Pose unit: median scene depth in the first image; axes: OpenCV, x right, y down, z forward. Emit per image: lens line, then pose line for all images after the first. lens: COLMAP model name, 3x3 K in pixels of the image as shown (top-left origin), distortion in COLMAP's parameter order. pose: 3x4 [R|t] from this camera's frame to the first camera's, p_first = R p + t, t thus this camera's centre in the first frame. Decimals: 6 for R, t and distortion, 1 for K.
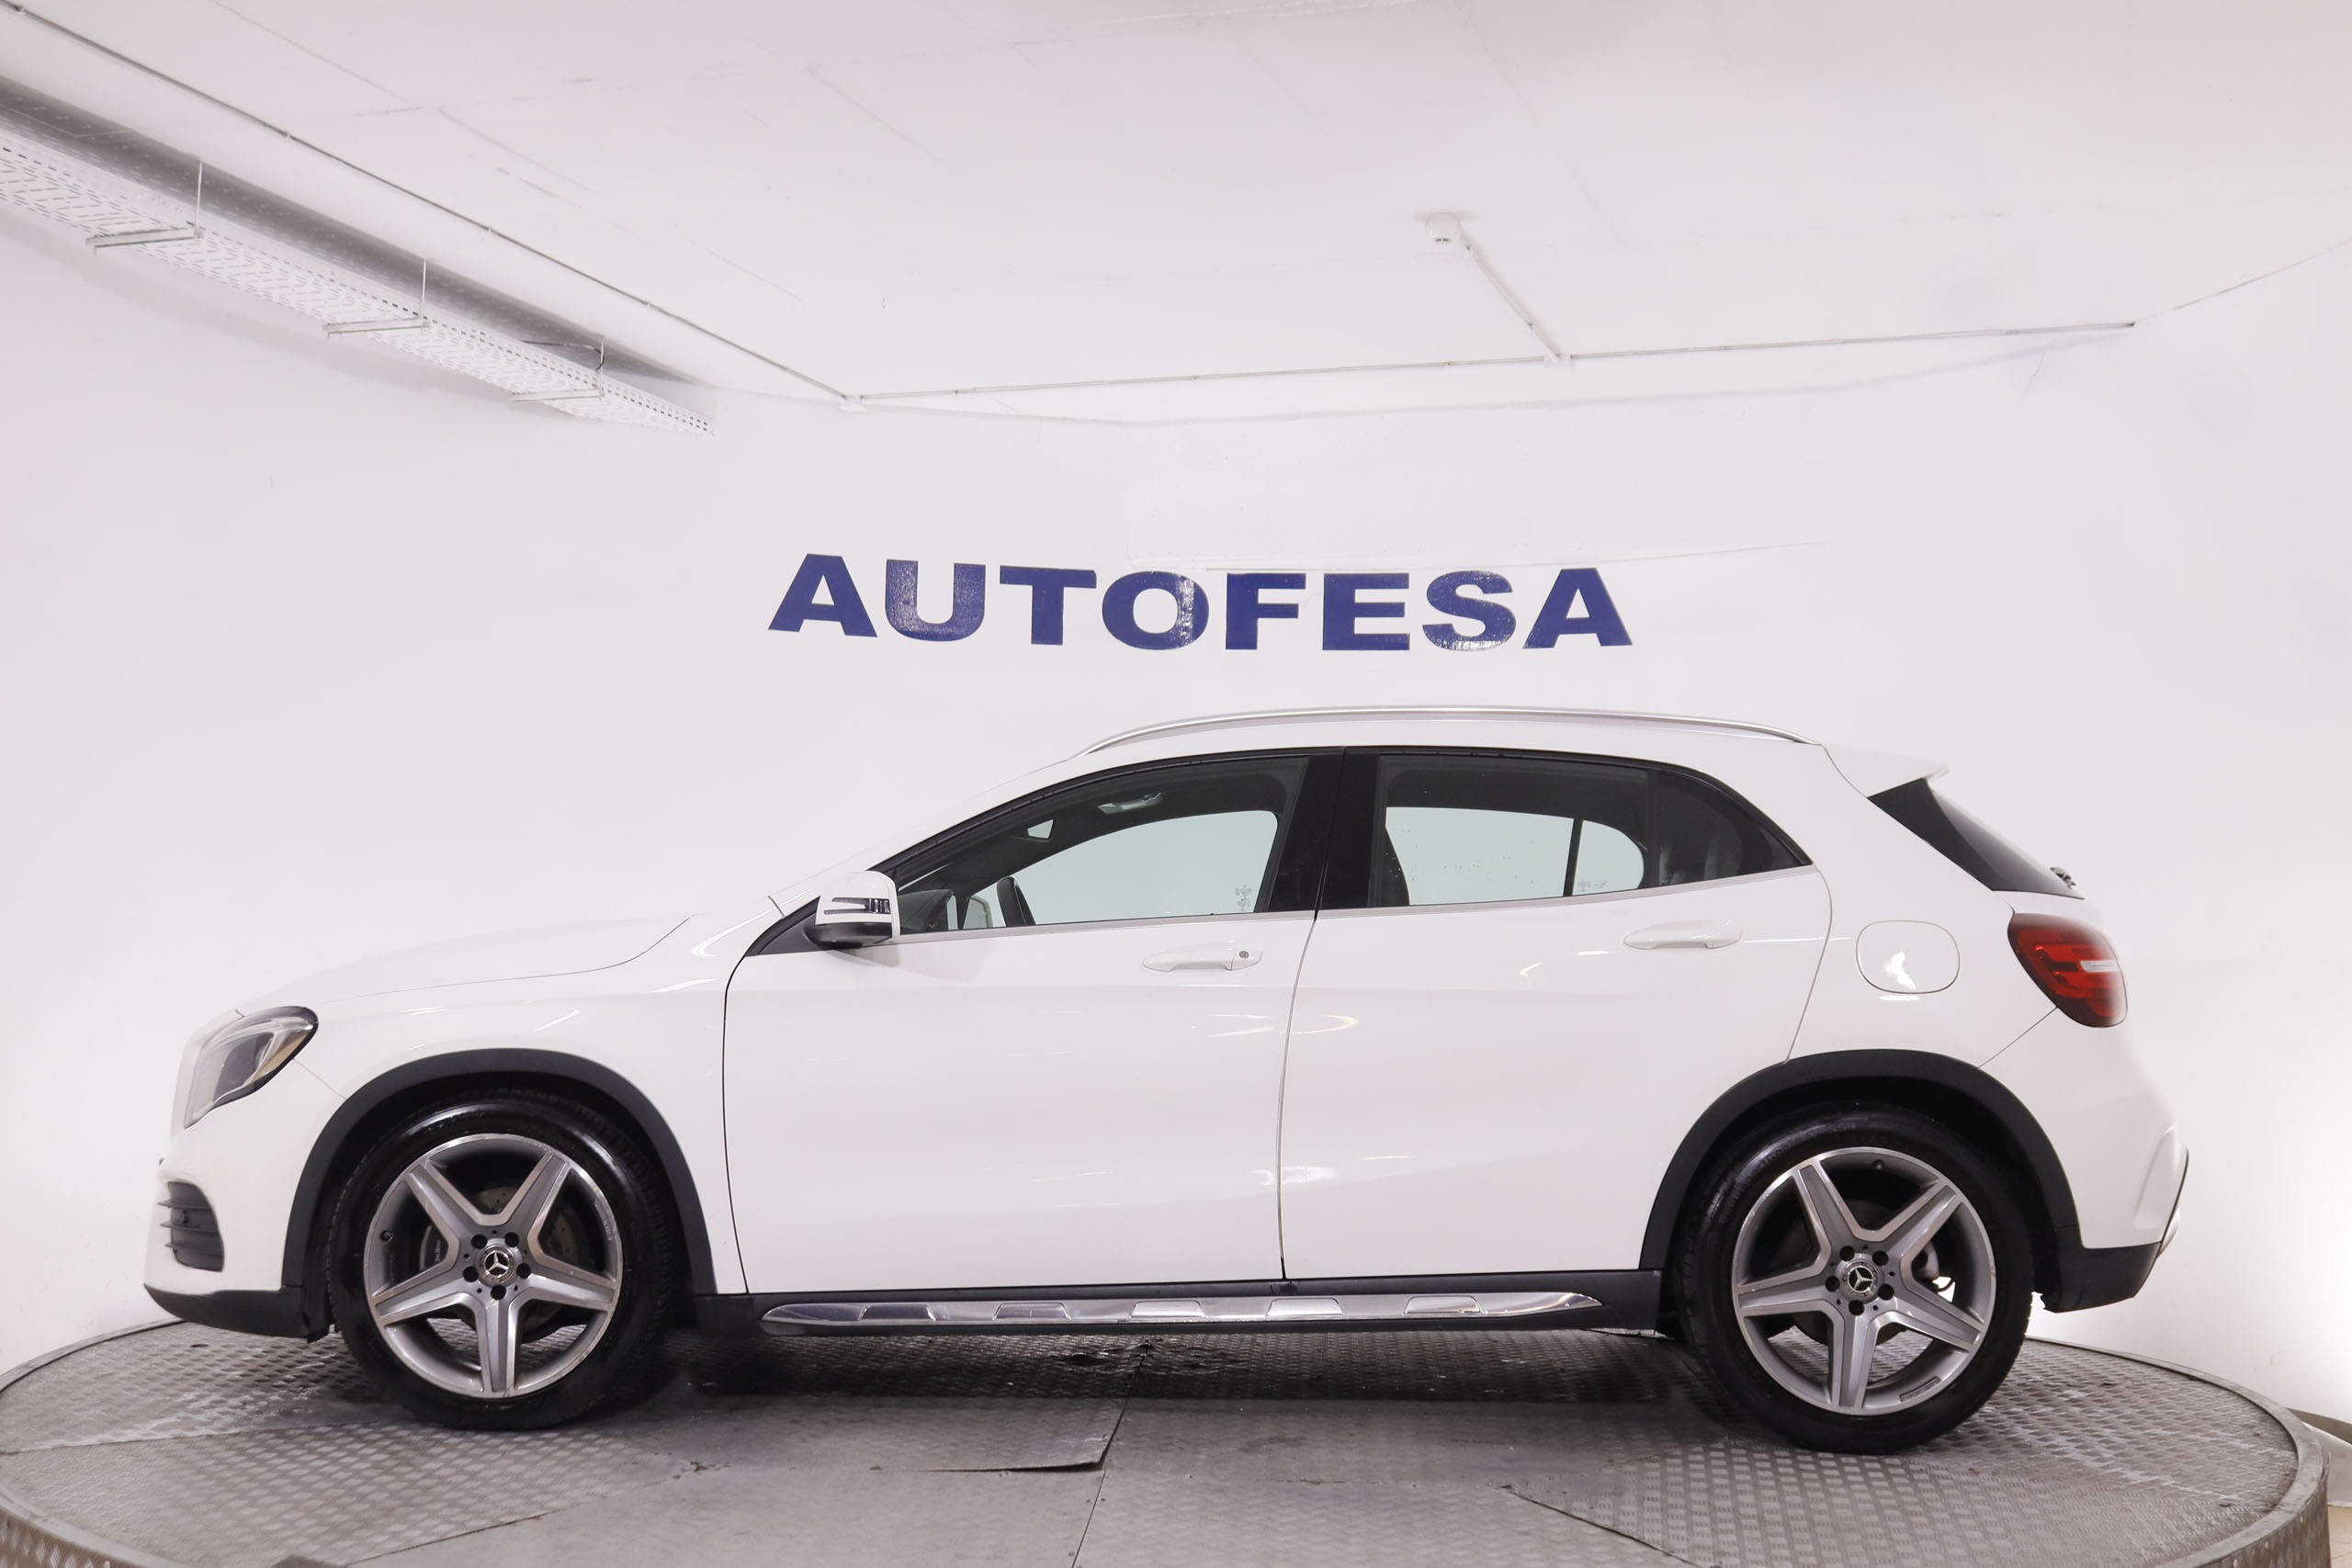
lens RADIAL K [[2801.6, 0, 1174.3], [0, 2801.6, 787.7], [0, 0, 1]] dist [-0.059733, 0.000000]
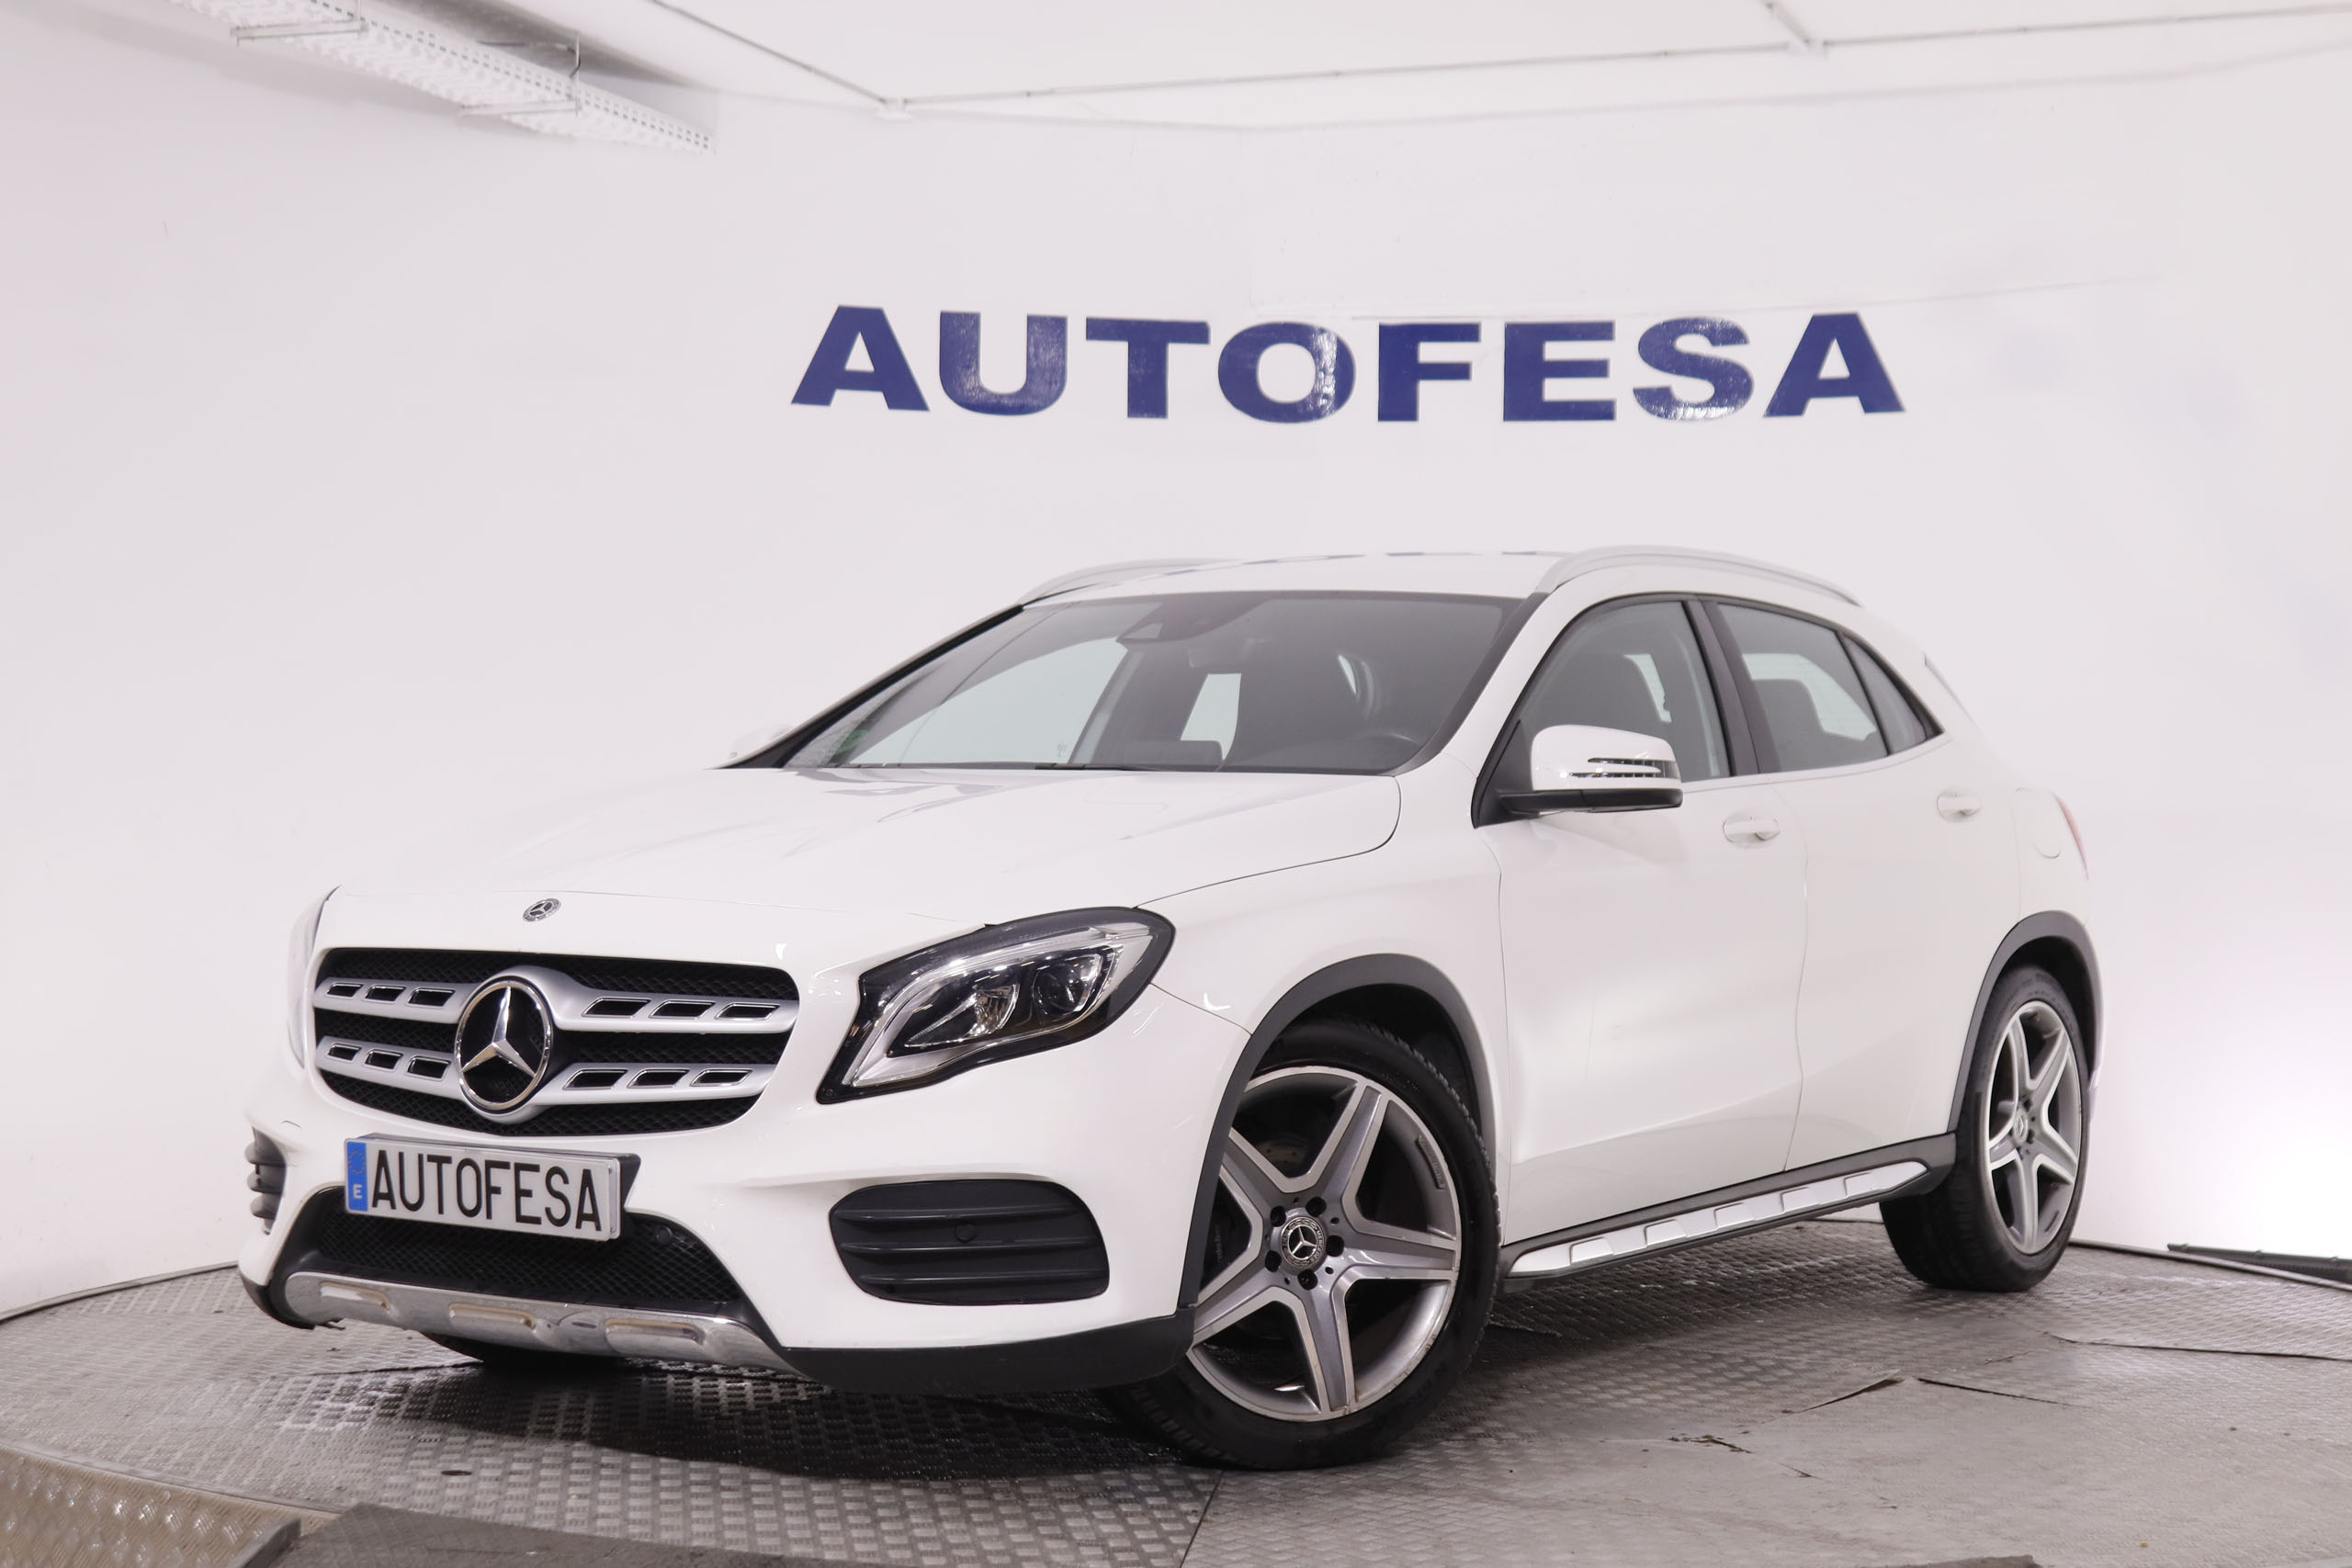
lens RADIAL K [[3942.4, 0, 1161.1], [0, 3942.4, 779.2], [0, 0, 1]] dist [0.002678, 0.000000]
pose [[0.999447, -0.007683, -0.032348, -0.007557], [0.009369, 0.998587, 0.052300, -0.009030], [0.031901, -0.052574, 0.998107, -0.104346]]
